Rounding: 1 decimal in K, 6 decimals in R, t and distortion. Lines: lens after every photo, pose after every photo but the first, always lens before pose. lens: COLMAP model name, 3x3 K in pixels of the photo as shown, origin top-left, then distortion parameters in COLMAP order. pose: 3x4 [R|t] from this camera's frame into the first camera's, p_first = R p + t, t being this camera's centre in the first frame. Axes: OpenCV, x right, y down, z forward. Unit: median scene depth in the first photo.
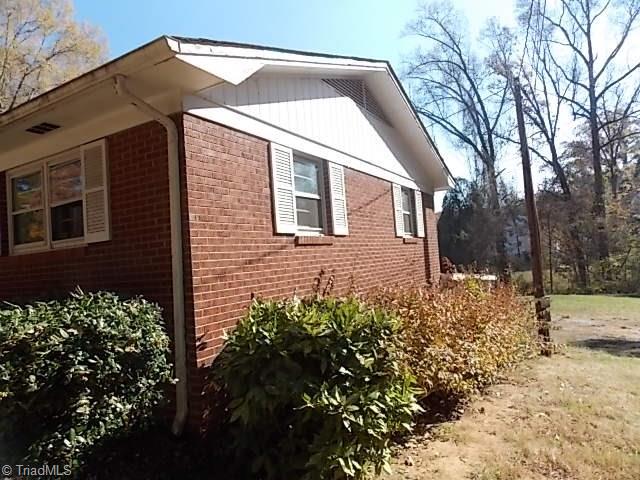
lens RADIAL K [[419.0, 0, 320.0], [0, 419.0, 240.0], [0, 0, 1]] dist [0.004239, -0.005243]
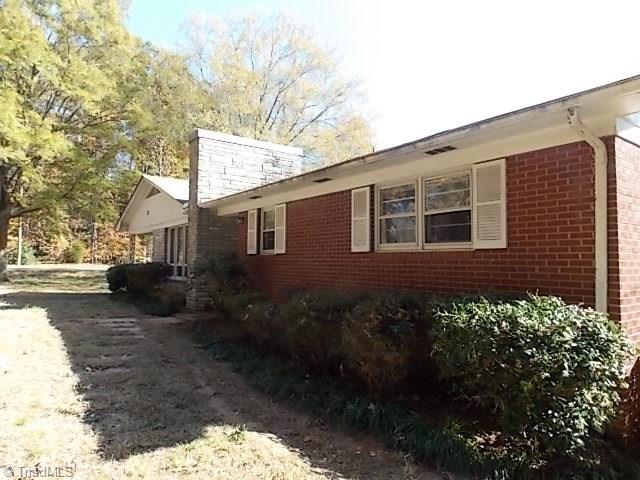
lens RADIAL K [[419.0, 0, 320.0], [0, 419.0, 240.0], [0, 0, 1]] dist [0.004239, -0.005243]
pose [[0.907644, 0.061775, -0.415171, -0.481210], [-0.059822, 0.998052, 0.017722, -0.011166], [0.415456, 0.008751, 0.909571, -0.245665]]
